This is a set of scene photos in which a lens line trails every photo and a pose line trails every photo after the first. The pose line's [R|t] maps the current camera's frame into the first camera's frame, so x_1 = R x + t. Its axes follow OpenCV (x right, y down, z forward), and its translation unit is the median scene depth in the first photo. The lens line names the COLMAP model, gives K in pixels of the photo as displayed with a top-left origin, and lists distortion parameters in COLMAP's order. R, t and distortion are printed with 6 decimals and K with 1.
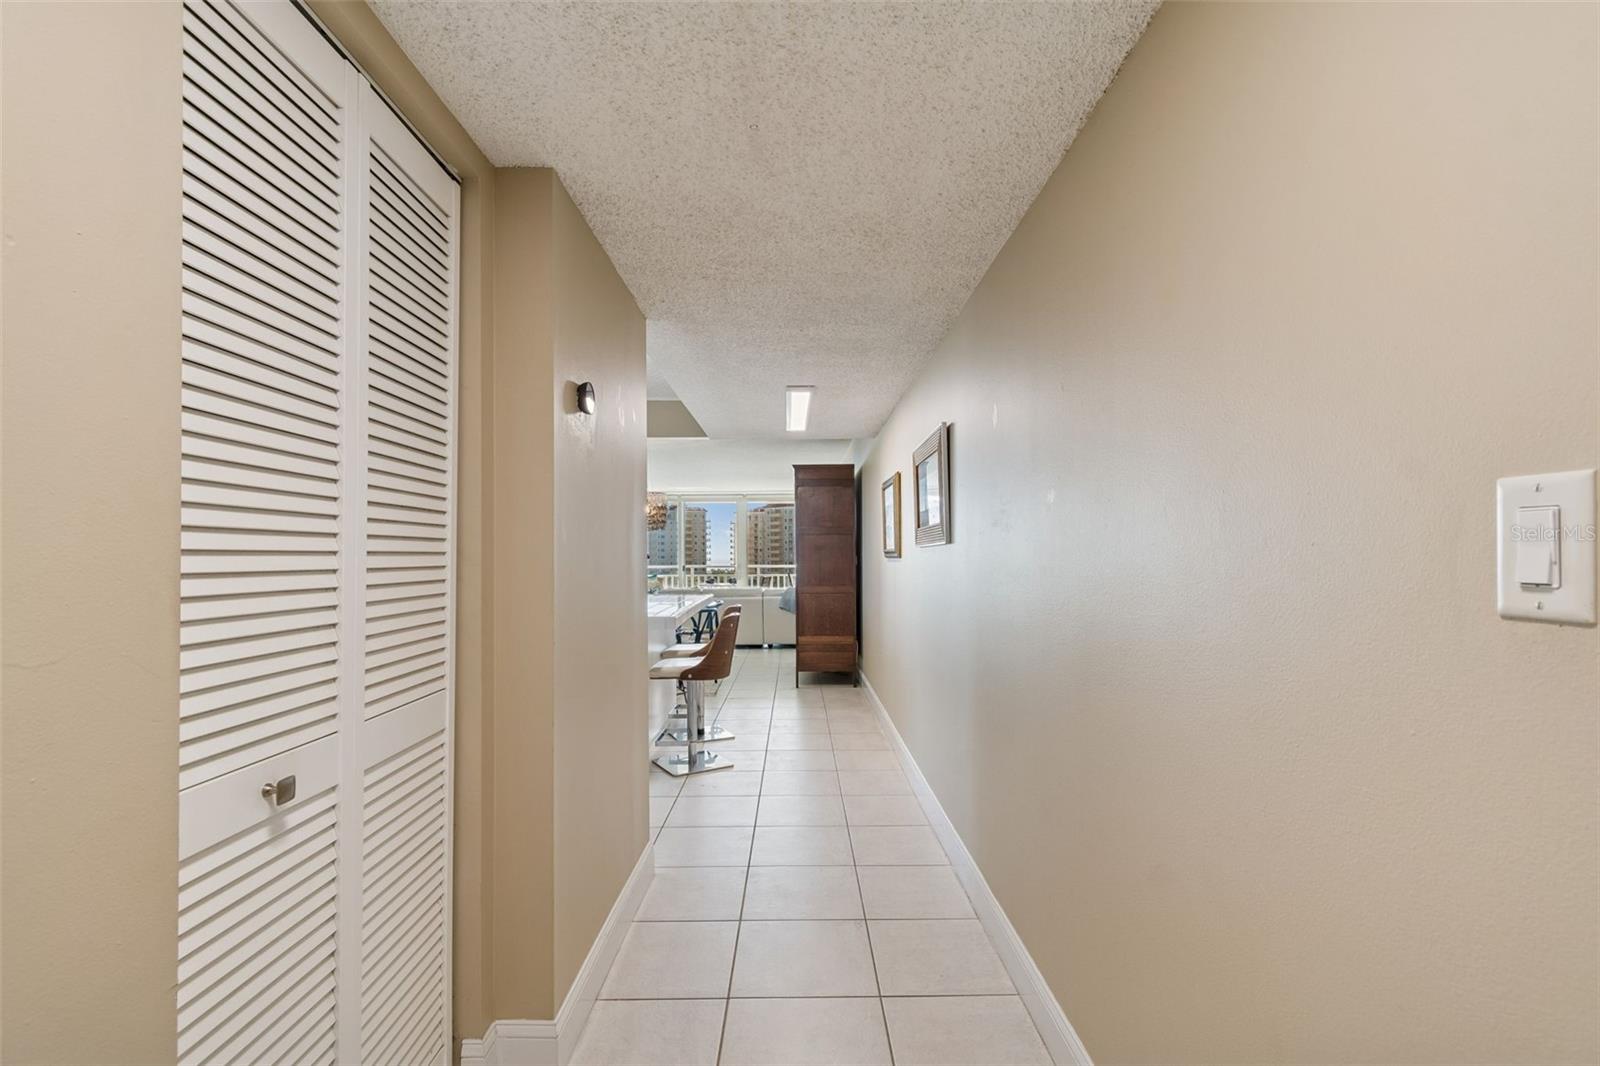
lens RADIAL K [[718.3, 0, 802.2], [0, 718.3, 549.7], [0, 0, 1]] dist [-0.000680, -0.000008]
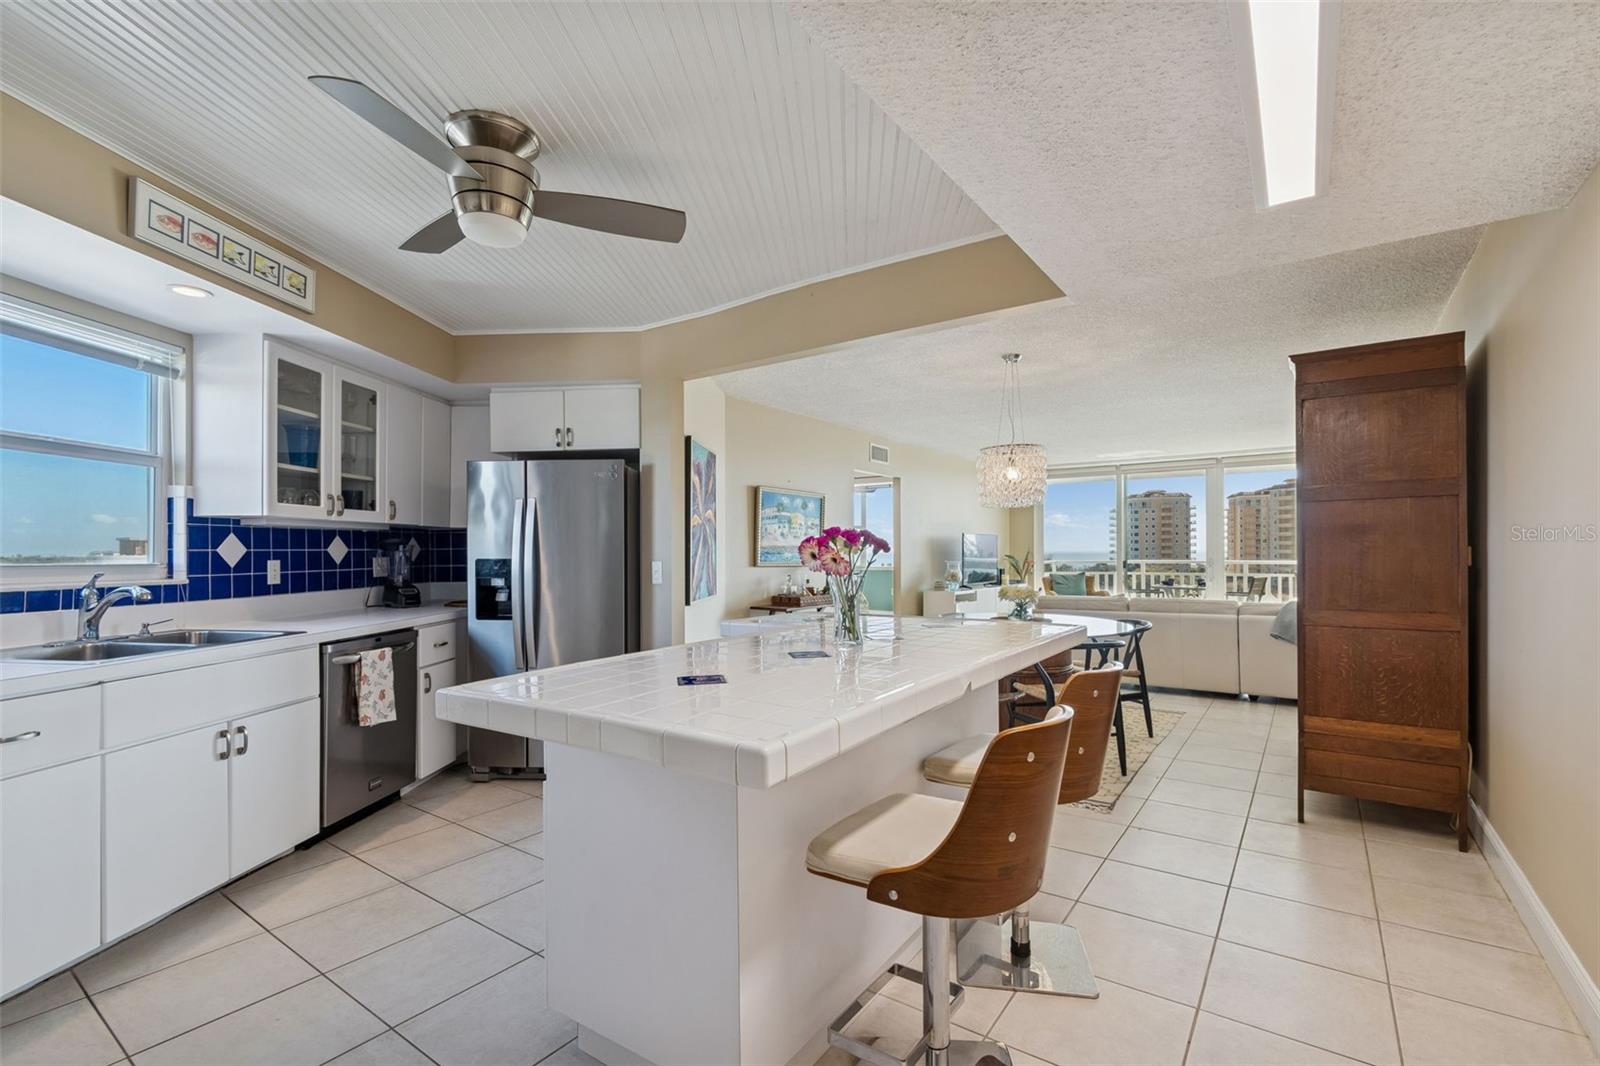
lens RADIAL K [[718.3, 0, 802.2], [0, 718.3, 549.7], [0, 0, 1]] dist [-0.000680, -0.000008]
pose [[0.807583, 0.001683, -0.589751, 0.005834], [0.004918, 0.999942, 0.009589, 0.004529], [0.589733, -0.010645, 0.807528, 0.387896]]
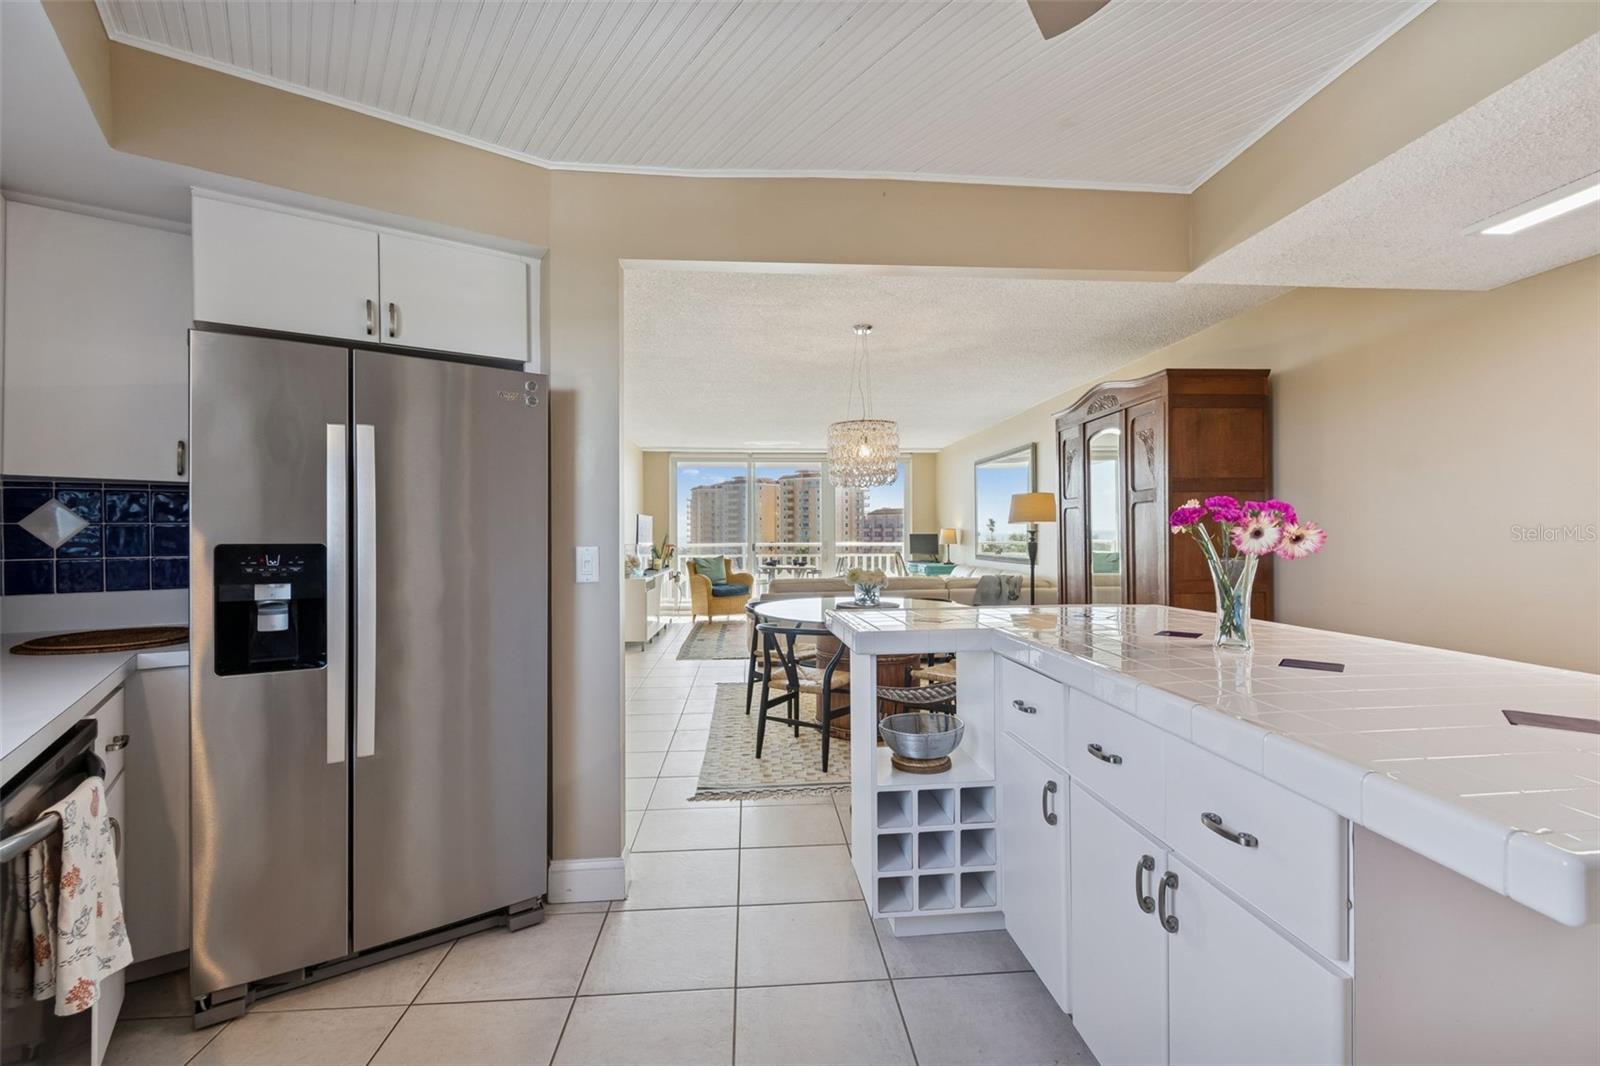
lens RADIAL K [[709.3, 0, 800.0], [0, 709.3, 533.0], [0, 0, 1]] dist [0.000006, -0.000038]
pose [[0.997779, 0.003720, 0.066500, -0.313679], [-0.004260, 0.999959, 0.007984, 0.008523], [-0.066468, -0.008250, 0.997754, 0.419501]]
